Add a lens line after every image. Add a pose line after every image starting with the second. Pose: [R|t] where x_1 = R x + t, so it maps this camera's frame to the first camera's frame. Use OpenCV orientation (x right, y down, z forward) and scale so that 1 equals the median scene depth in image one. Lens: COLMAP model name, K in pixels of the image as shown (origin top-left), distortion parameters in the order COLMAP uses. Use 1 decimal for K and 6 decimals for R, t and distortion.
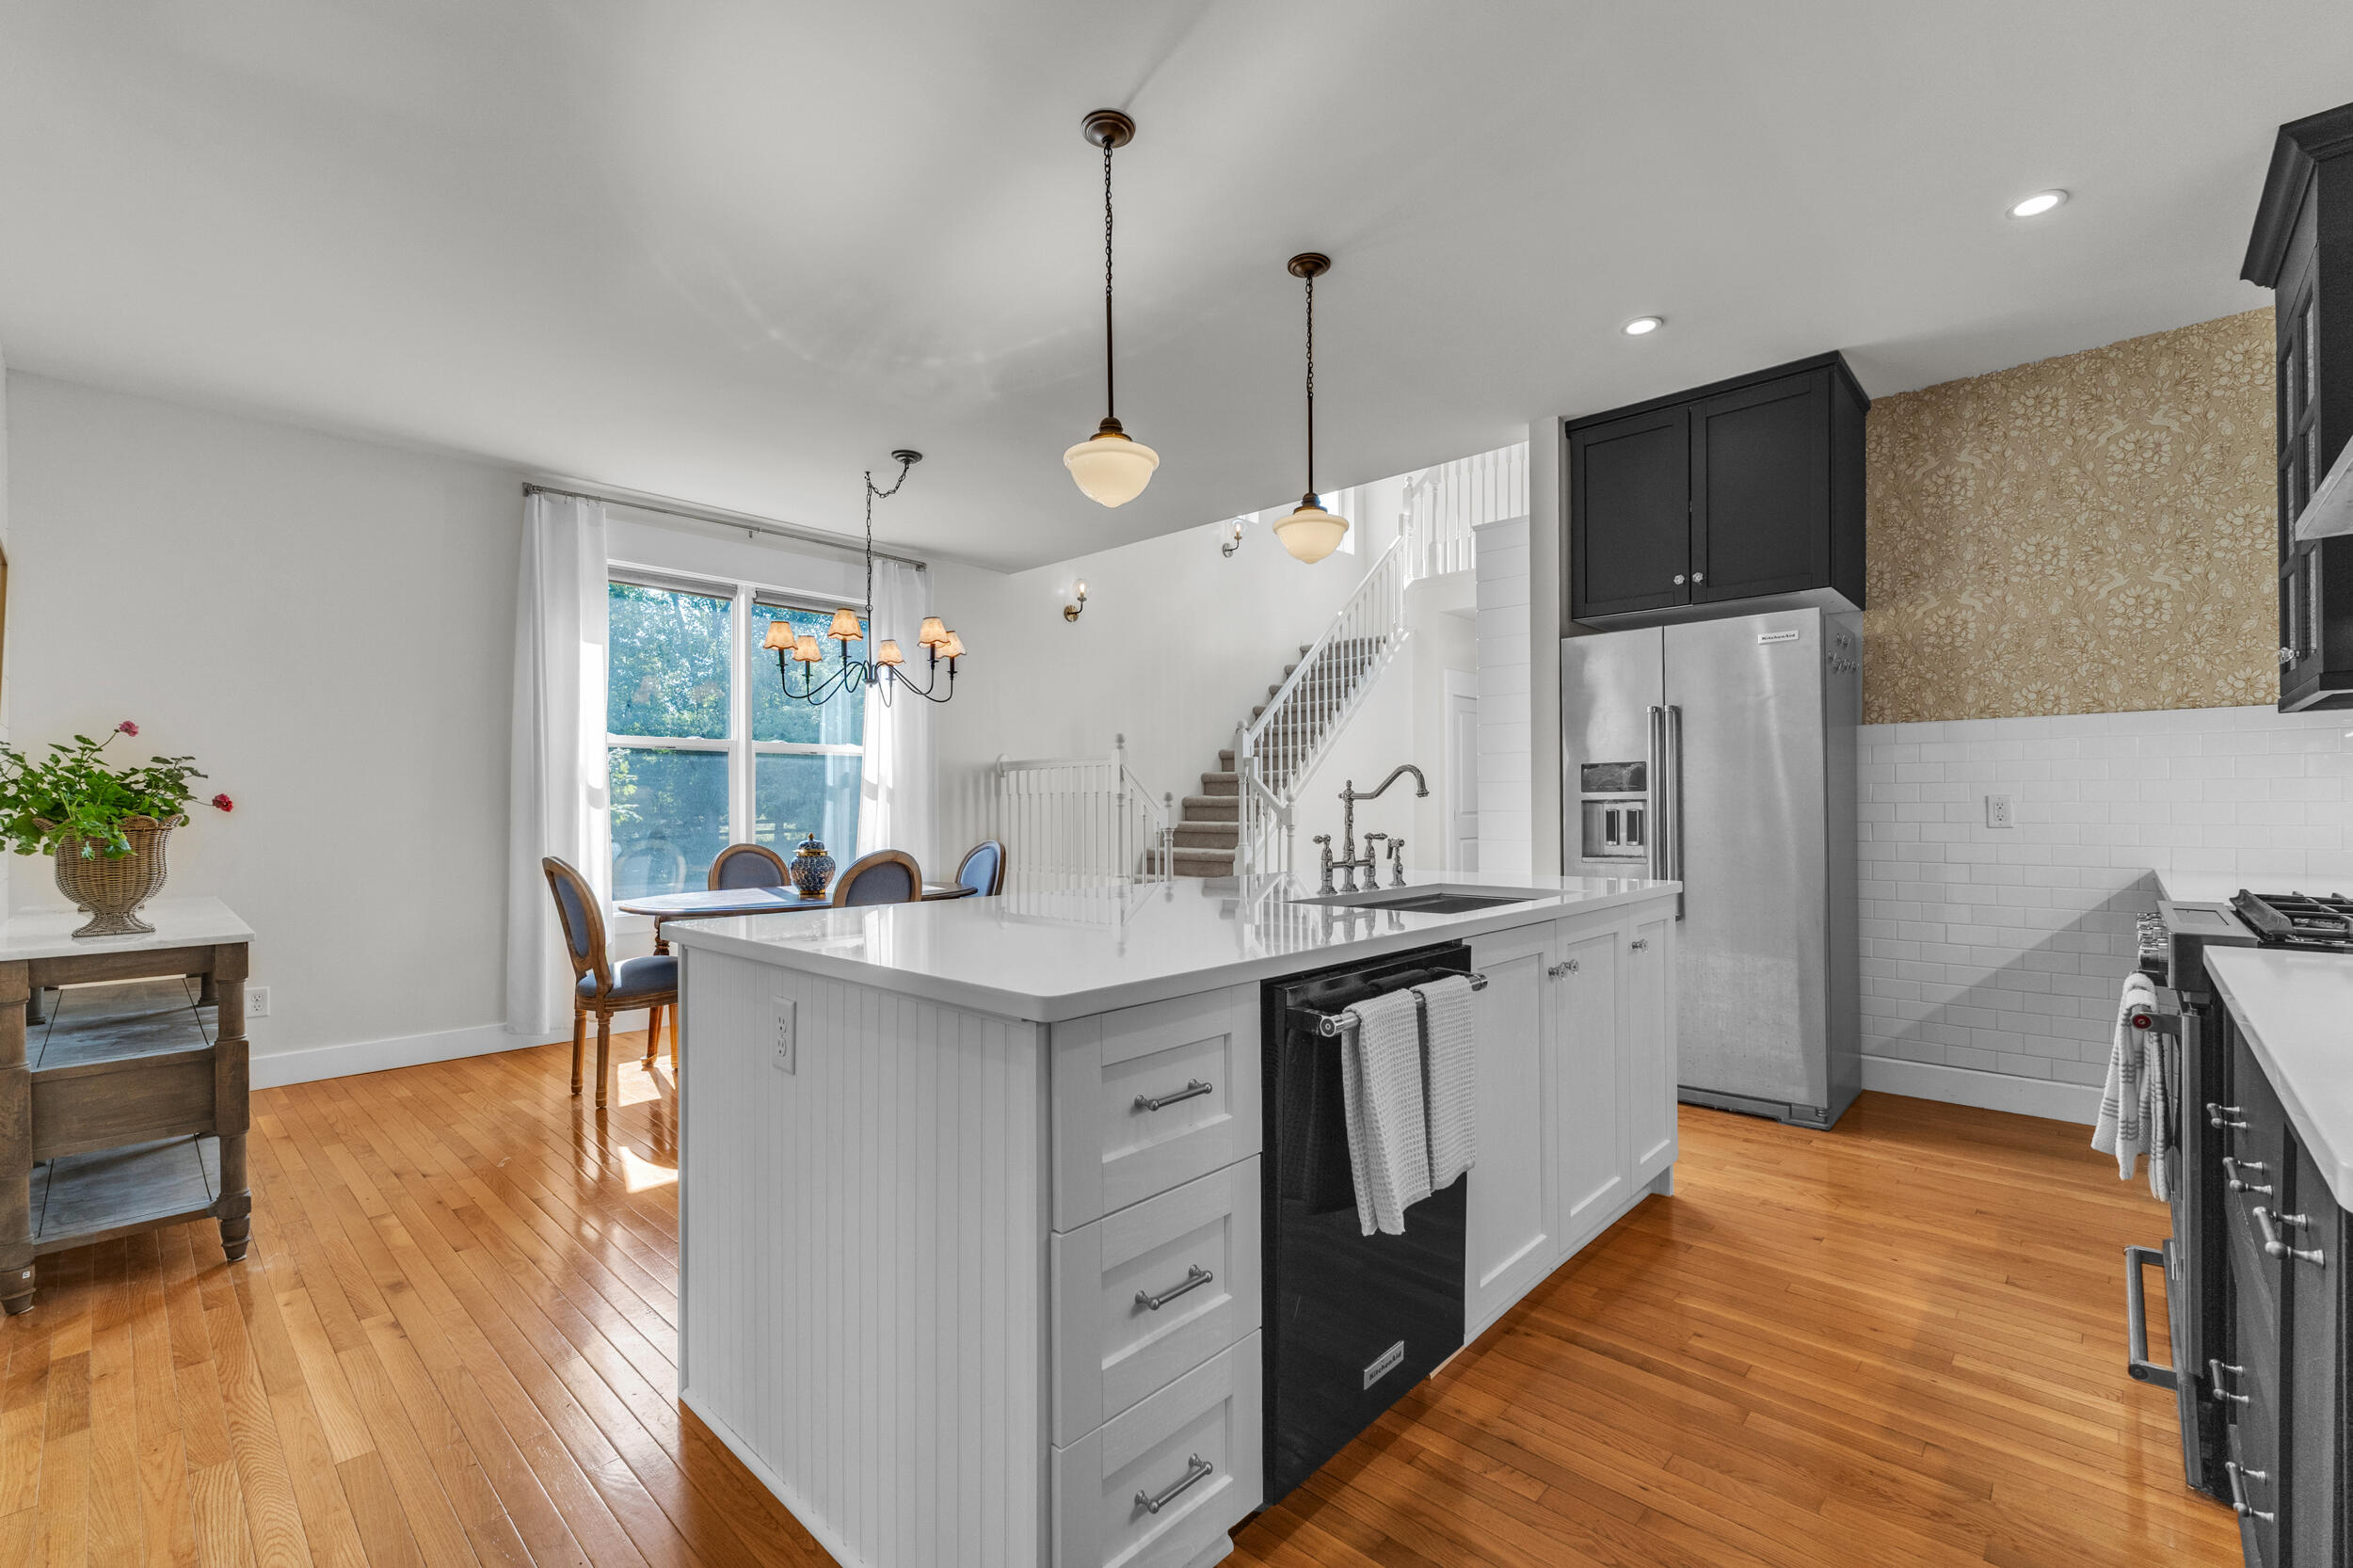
lens RADIAL K [[999.6, 0, 1227.8], [0, 999.6, 814.0], [0, 0, 1]] dist [-0.000220, 0.000817]
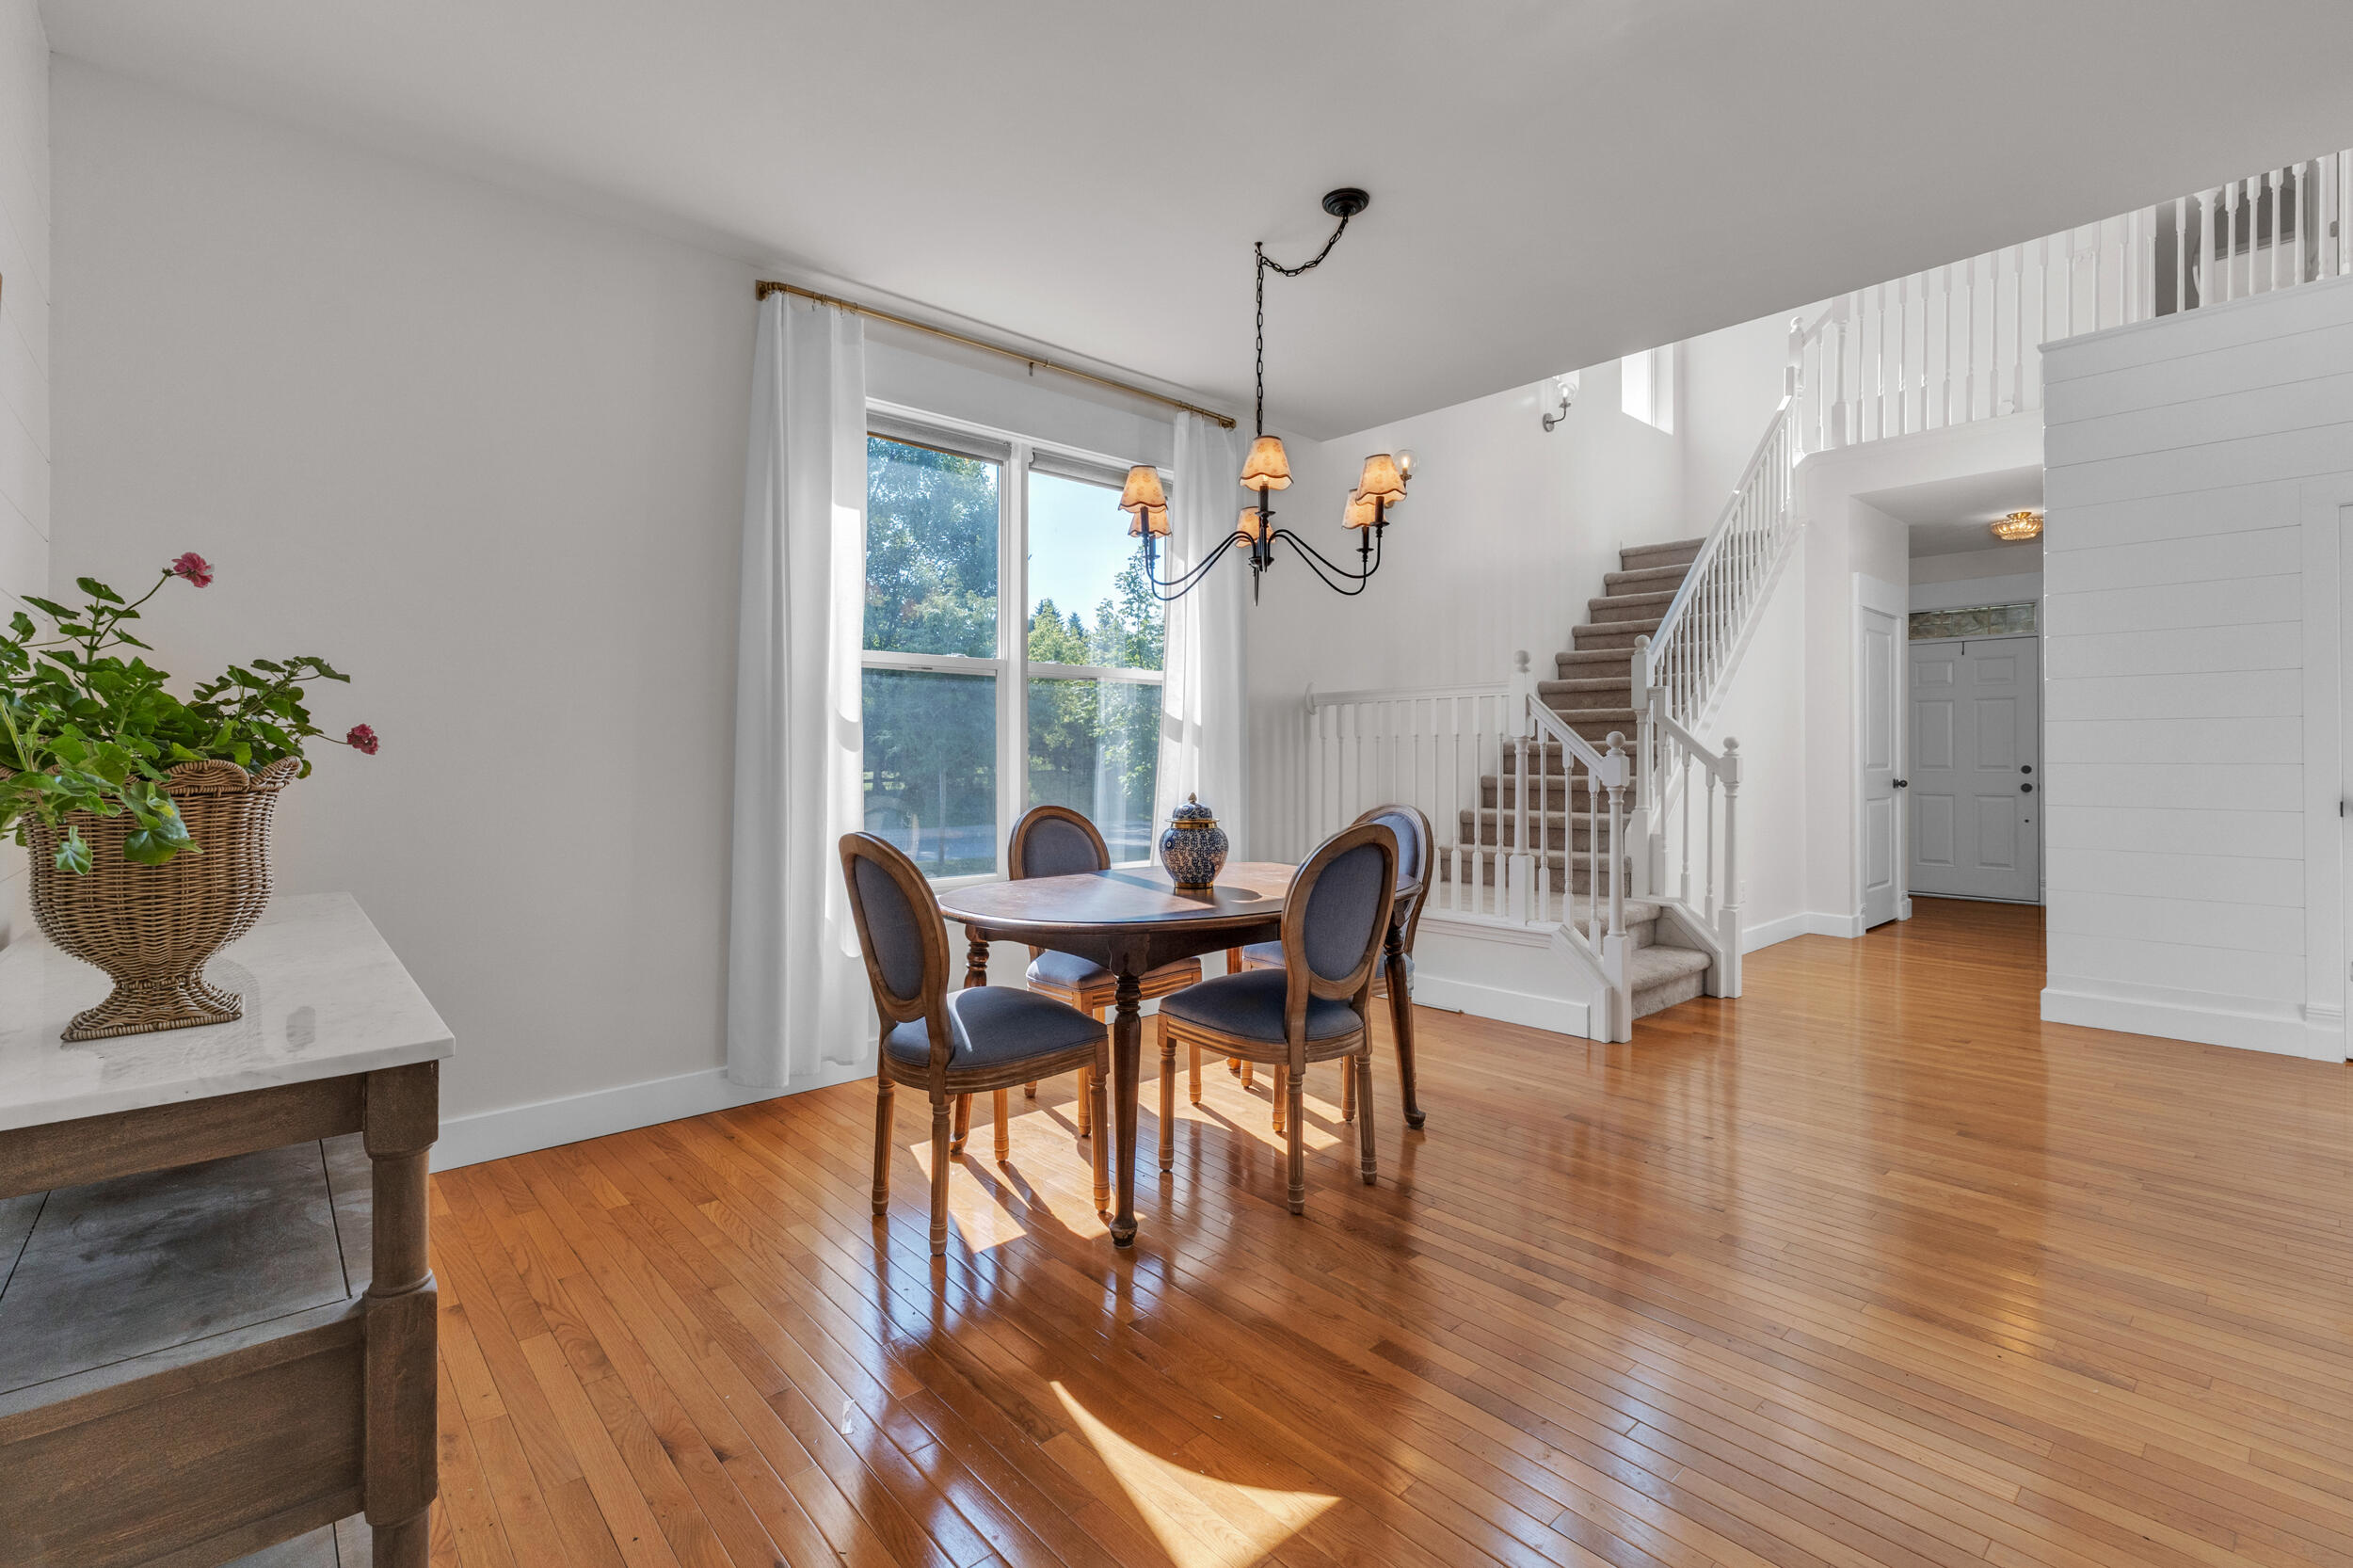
lens RADIAL K [[999.6, 0, 1168.9], [0, 999.6, 759.1], [0, 0, 1]] dist [-0.000220, 0.000817]
pose [[0.995647, 0.004306, -0.093103, -0.471766], [-0.004765, 0.999978, -0.004712, 0.000795], [0.093081, 0.005135, 0.995645, 0.452530]]
